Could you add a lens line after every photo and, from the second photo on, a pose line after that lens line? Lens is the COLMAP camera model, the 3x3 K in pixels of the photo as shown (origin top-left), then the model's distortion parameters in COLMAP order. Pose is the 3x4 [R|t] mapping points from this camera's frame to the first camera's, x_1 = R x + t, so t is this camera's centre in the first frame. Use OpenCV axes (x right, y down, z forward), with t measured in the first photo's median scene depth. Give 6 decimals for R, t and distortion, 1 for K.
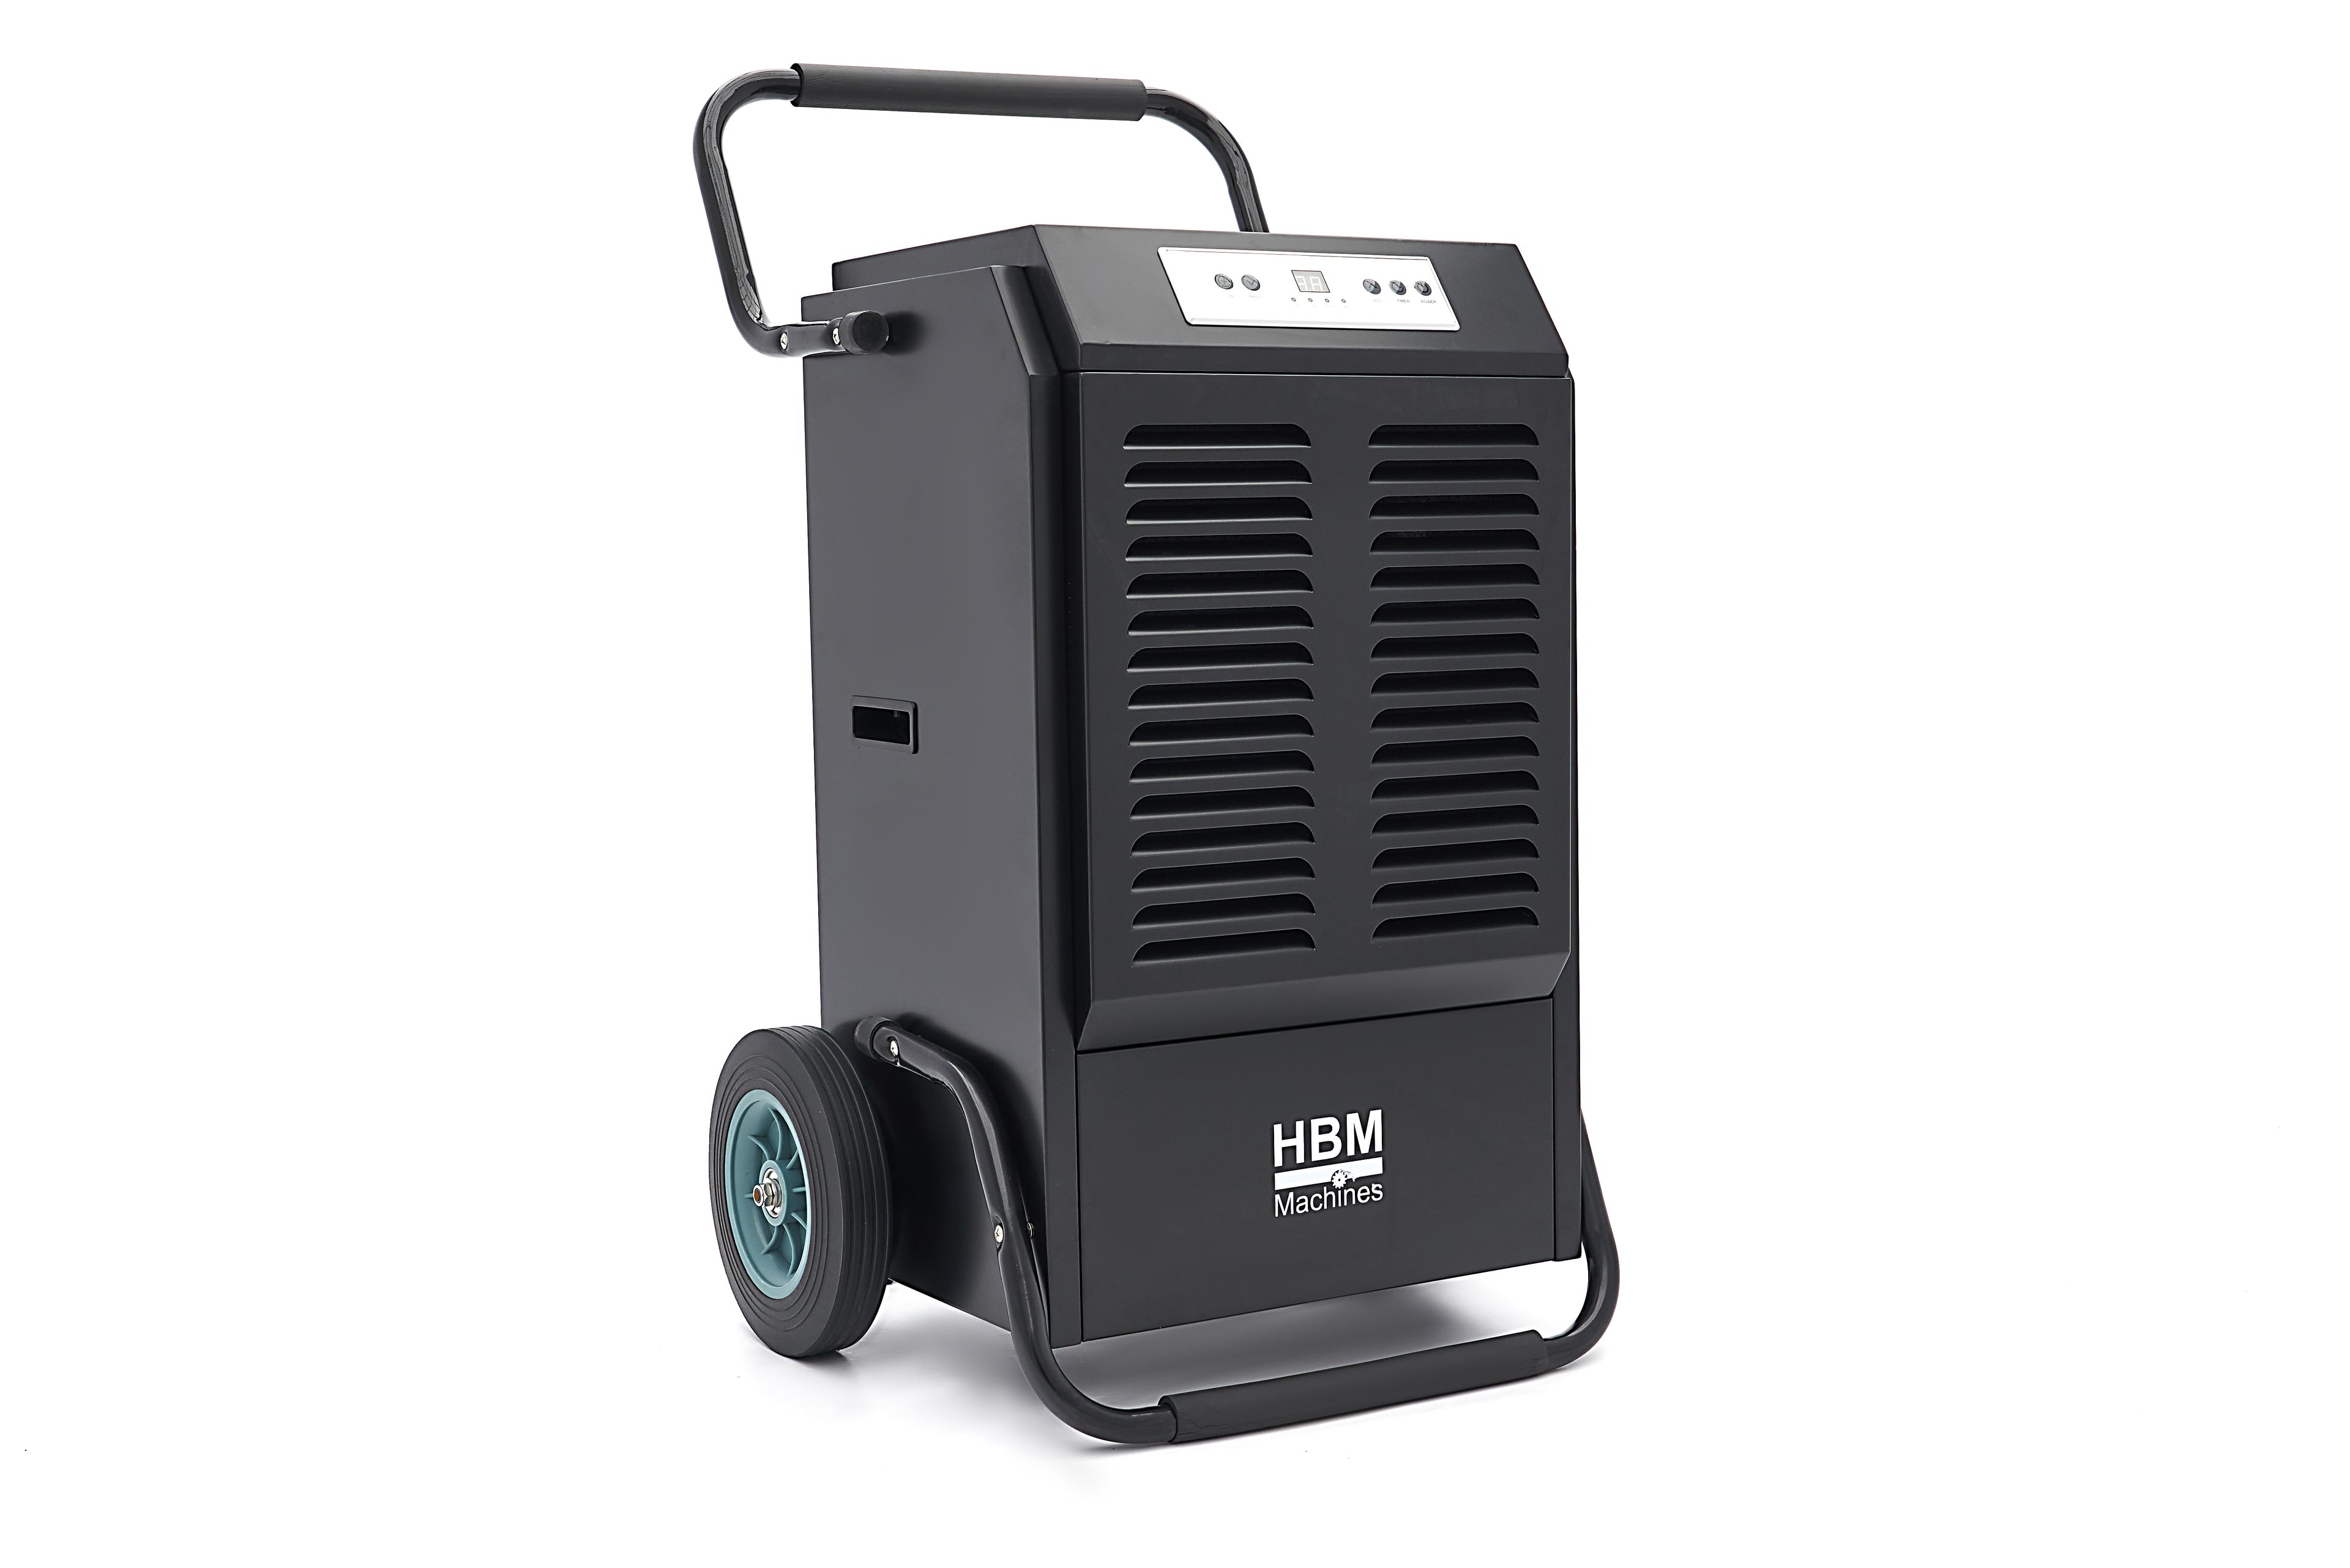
lens RADIAL K [[3197.3, 0, 1175.0], [0, 3197.3, 784.0], [0, 0, 1]] dist [0.019523, 0.001850]
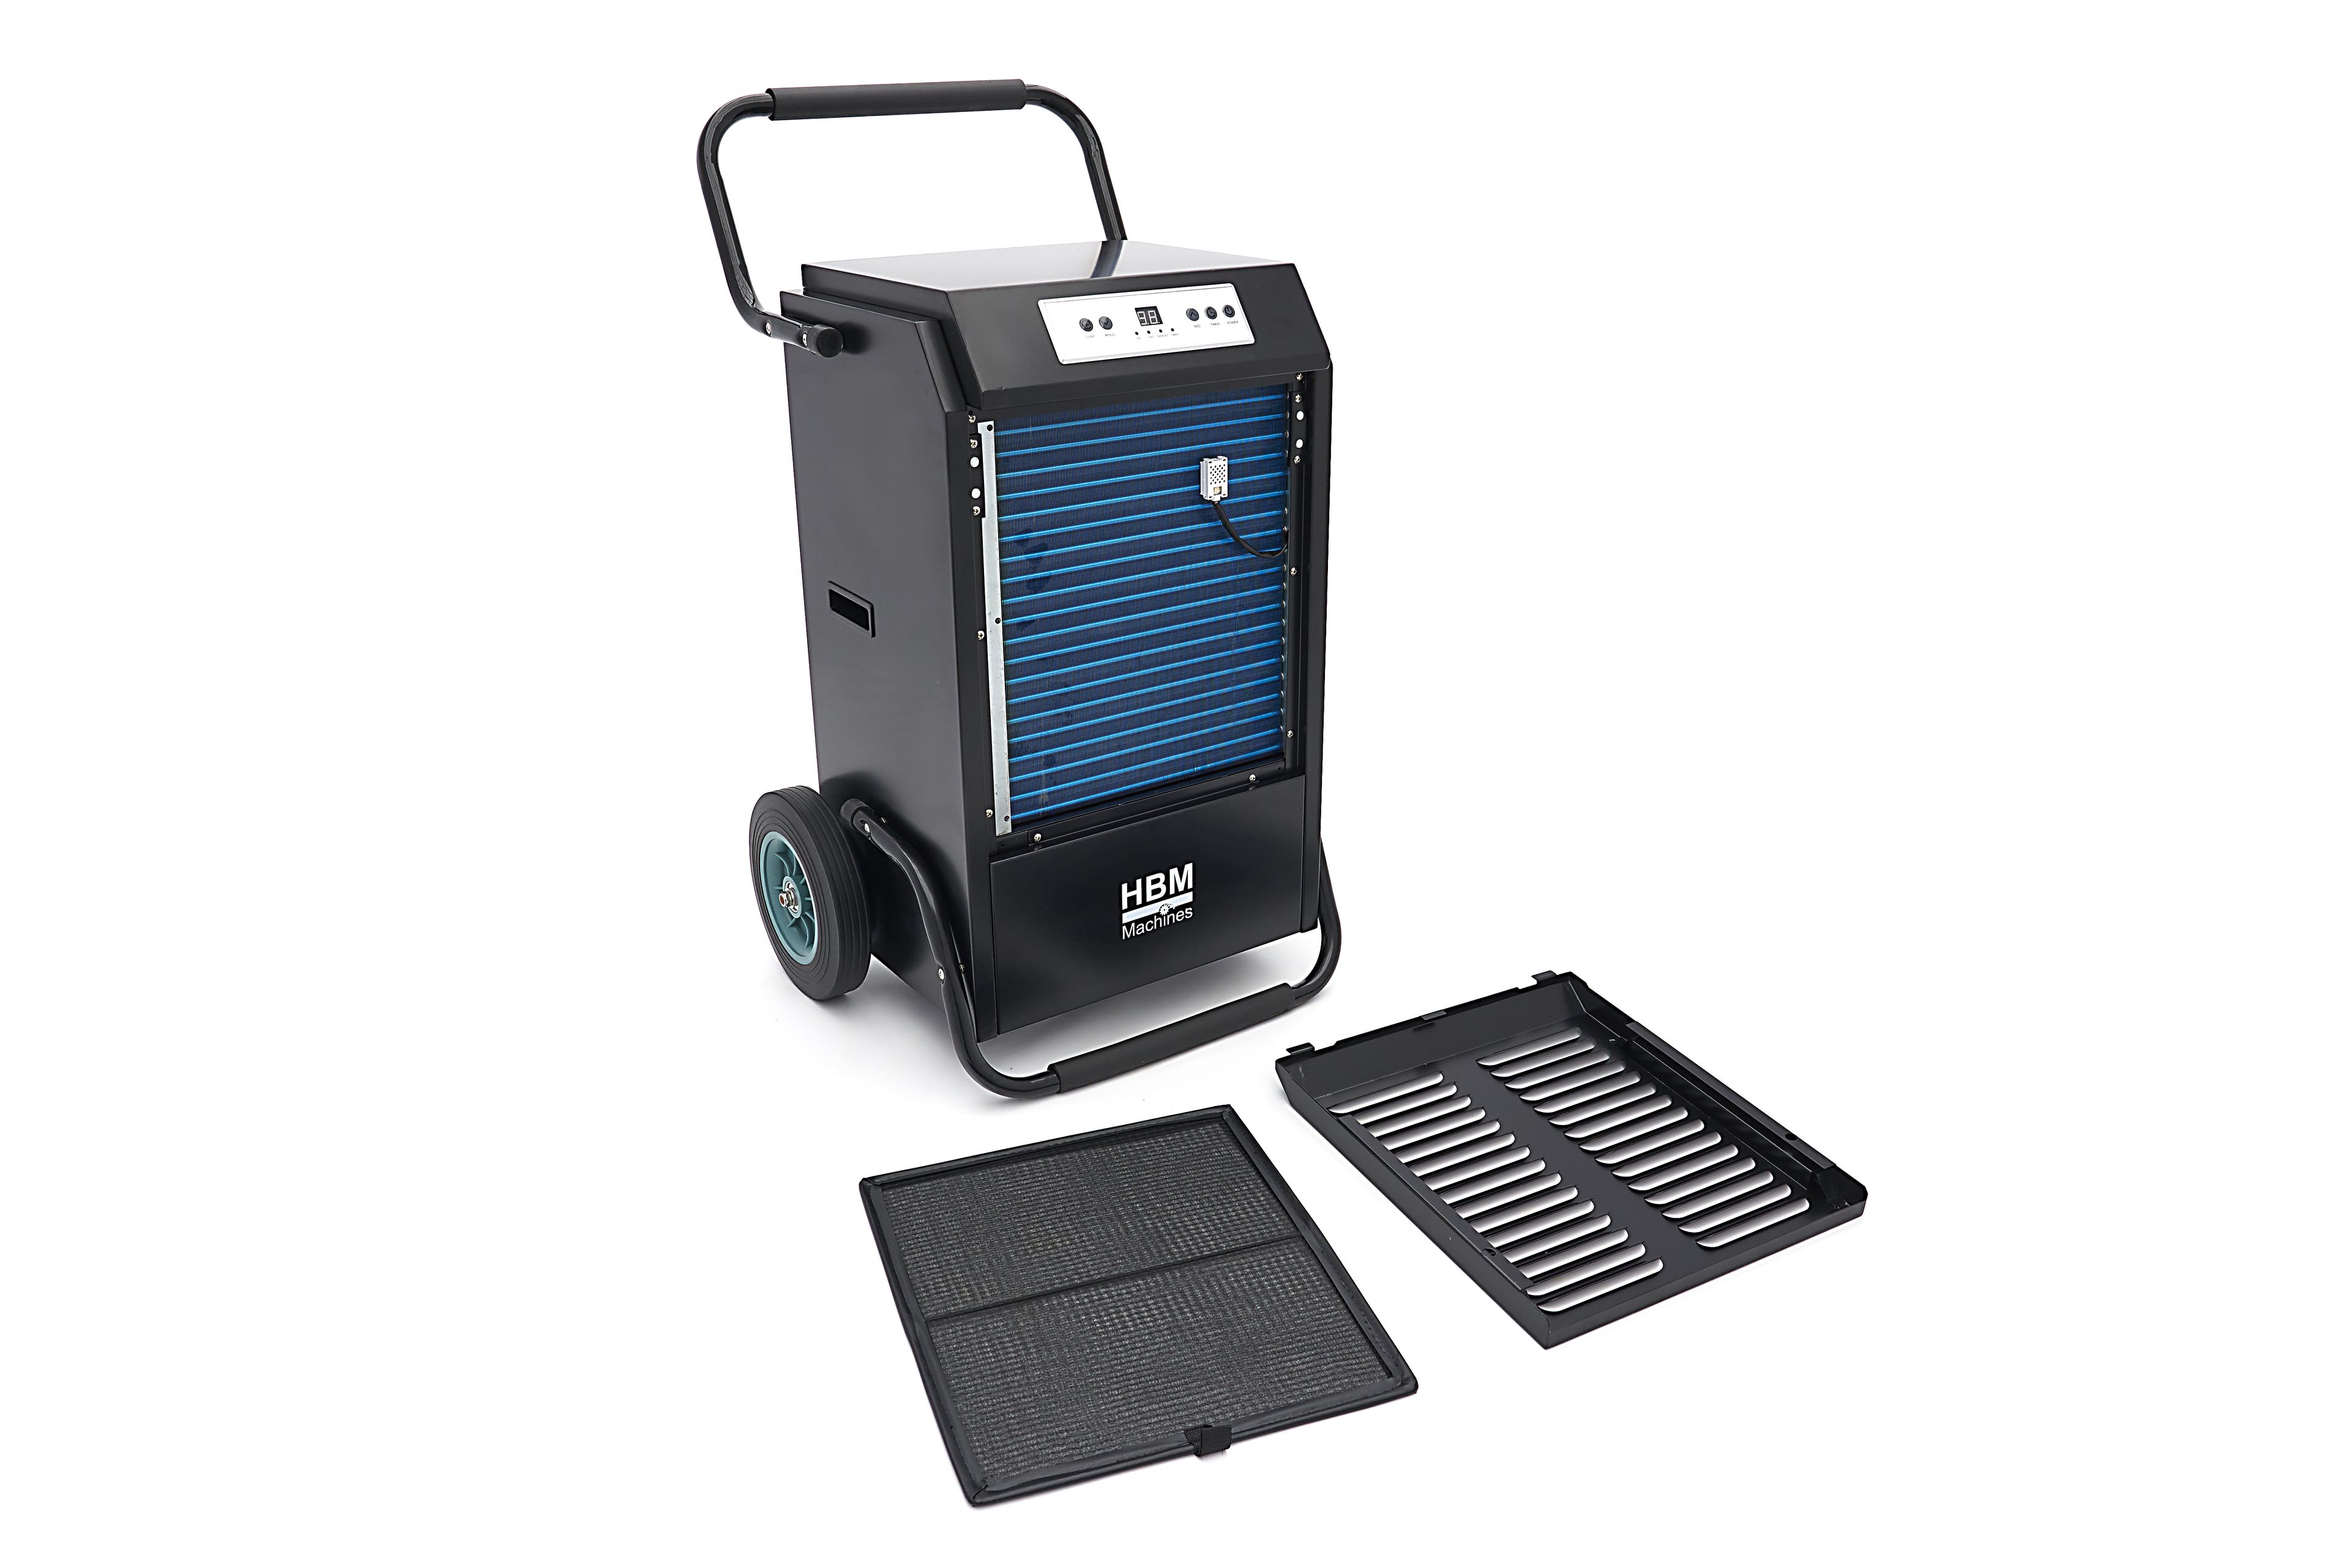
lens RADIAL K [[1840.7, 0, 1175.0], [0, 1840.7, 784.0], [0, 0, 1]] dist [-0.071731, 0.002734]
pose [[0.997536, -0.013264, 0.068890, -0.003356], [-0.007858, 0.954658, 0.297602, -0.194517], [-0.069713, -0.297410, 0.952201, 0.179719]]
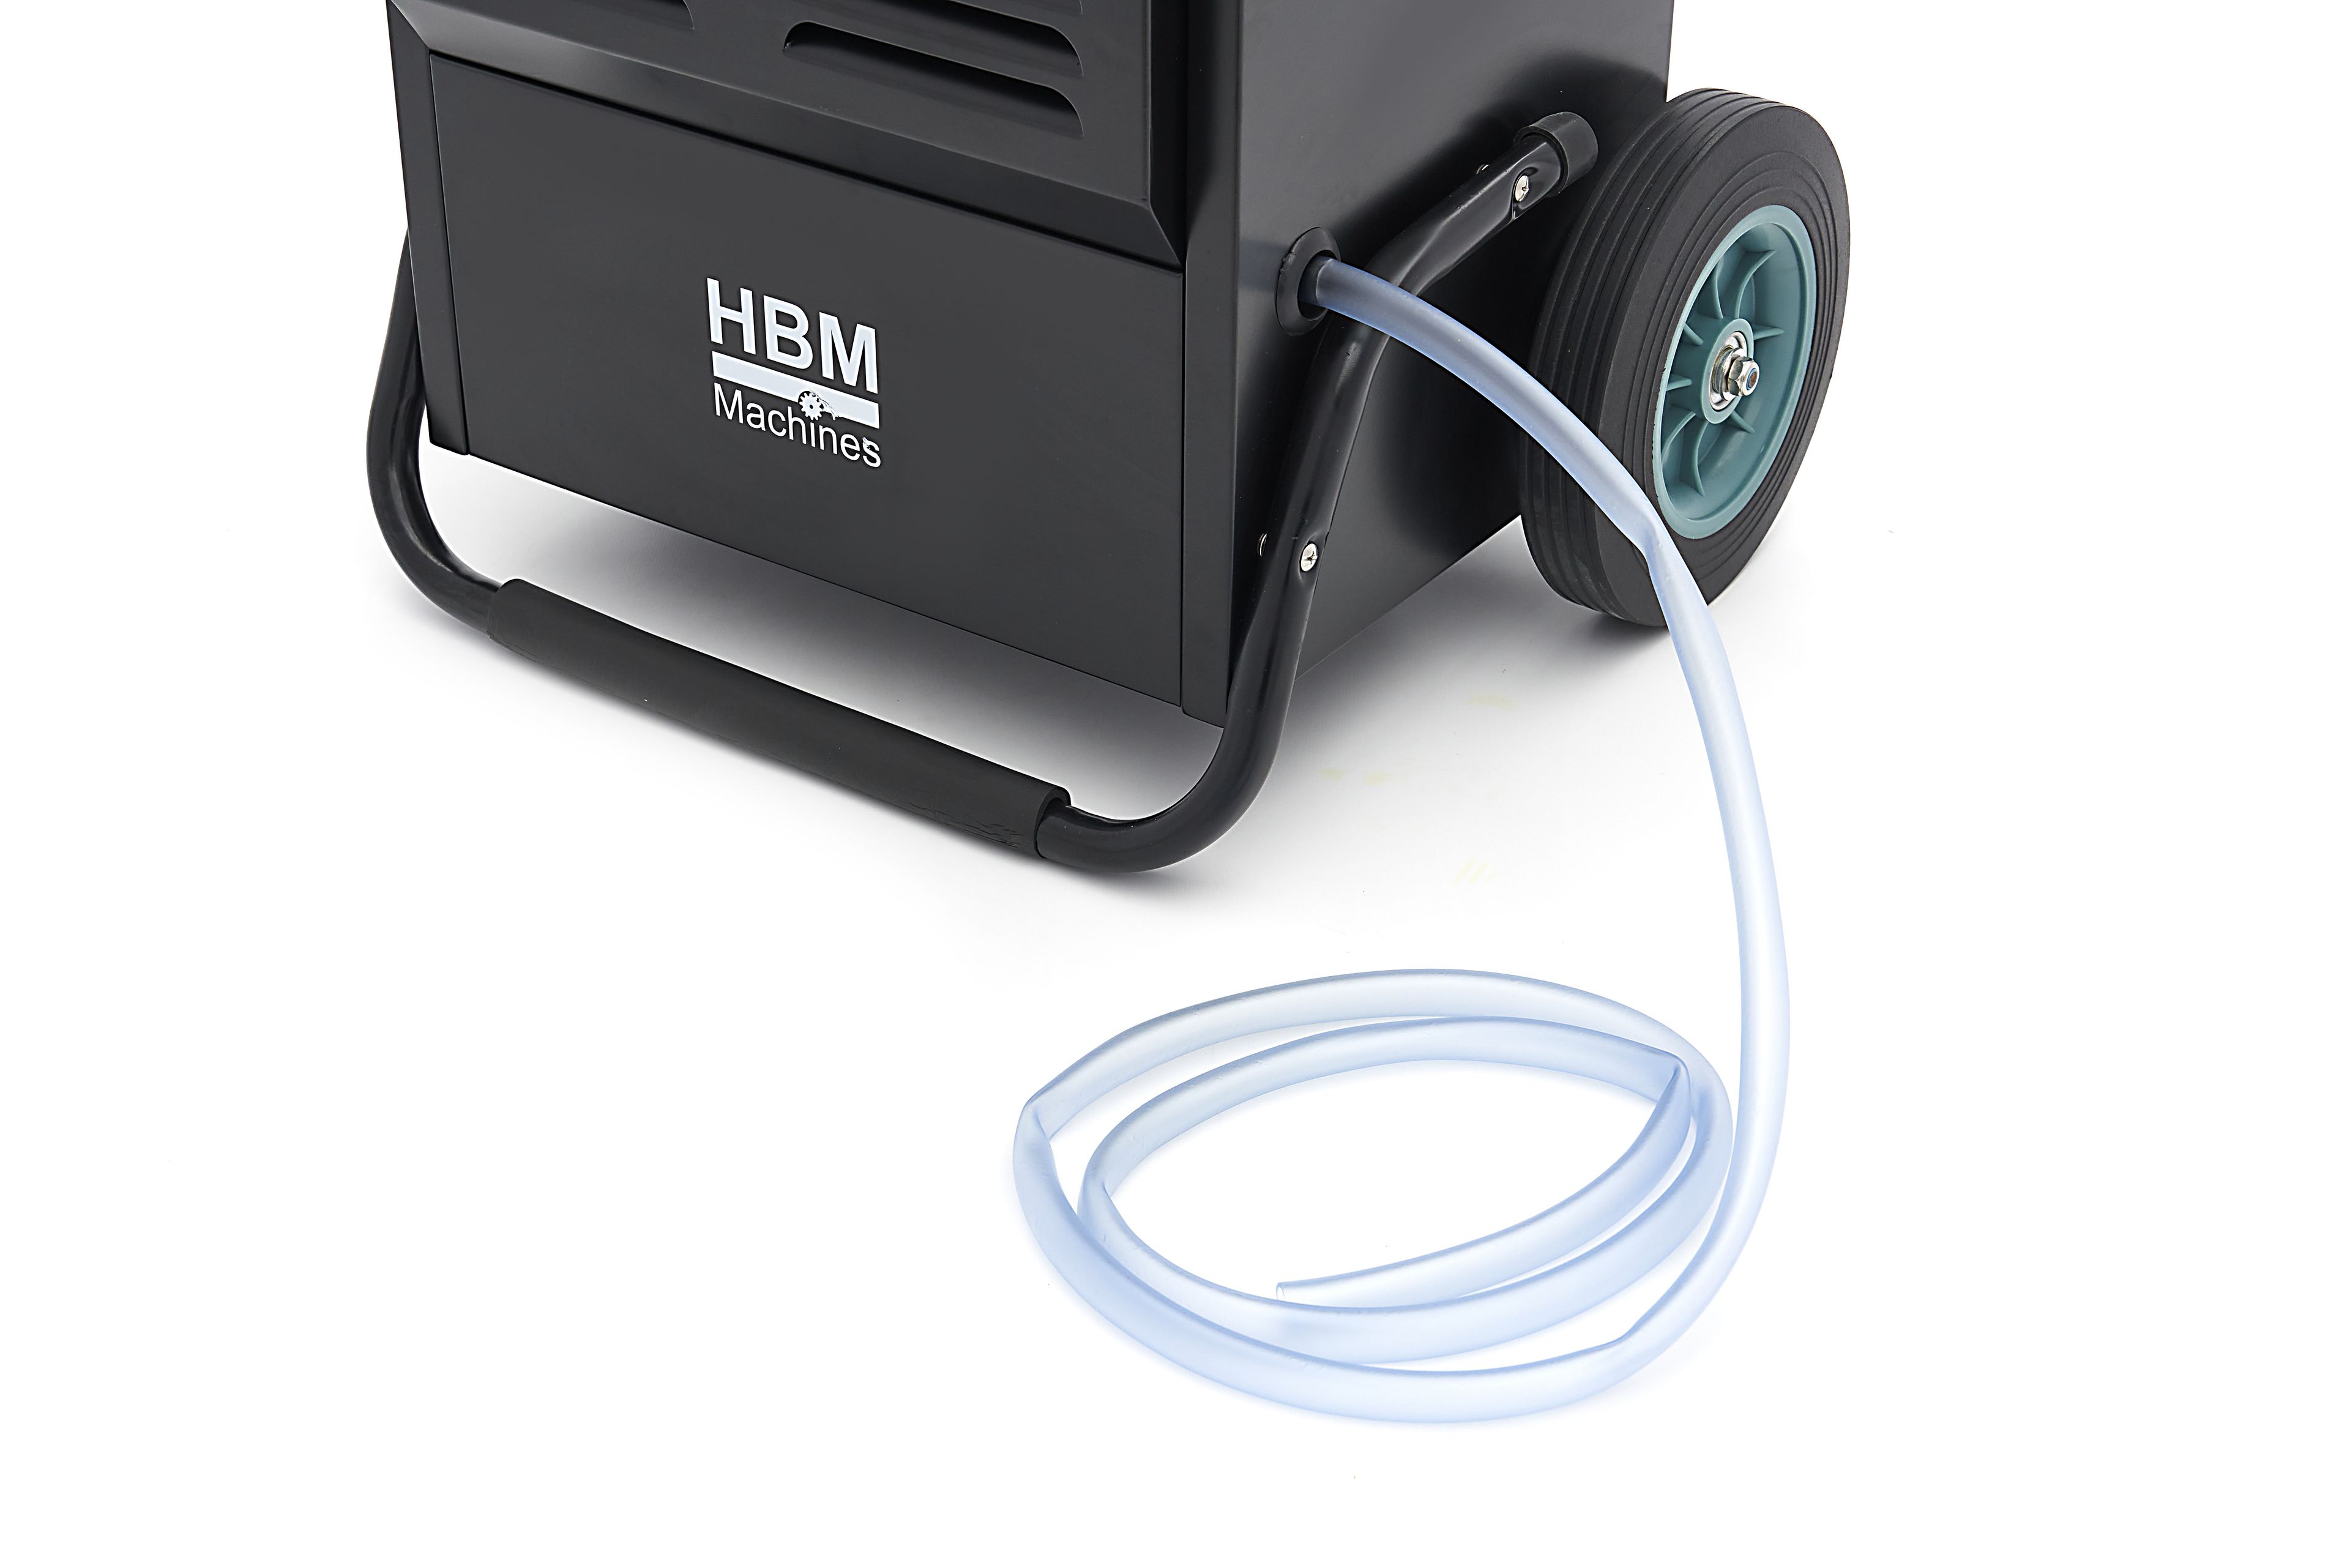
lens RADIAL K [[3875.5, 0, 1239.3], [0, 3875.5, 782.7], [0, 0, 1]] dist [0.001103, 0.029556]
pose [[0.412141, 0.491540, -0.767156, 0.679260], [-0.094743, 0.860548, 0.500480, -0.188804], [0.906181, -0.133586, 0.401237, 0.766422]]
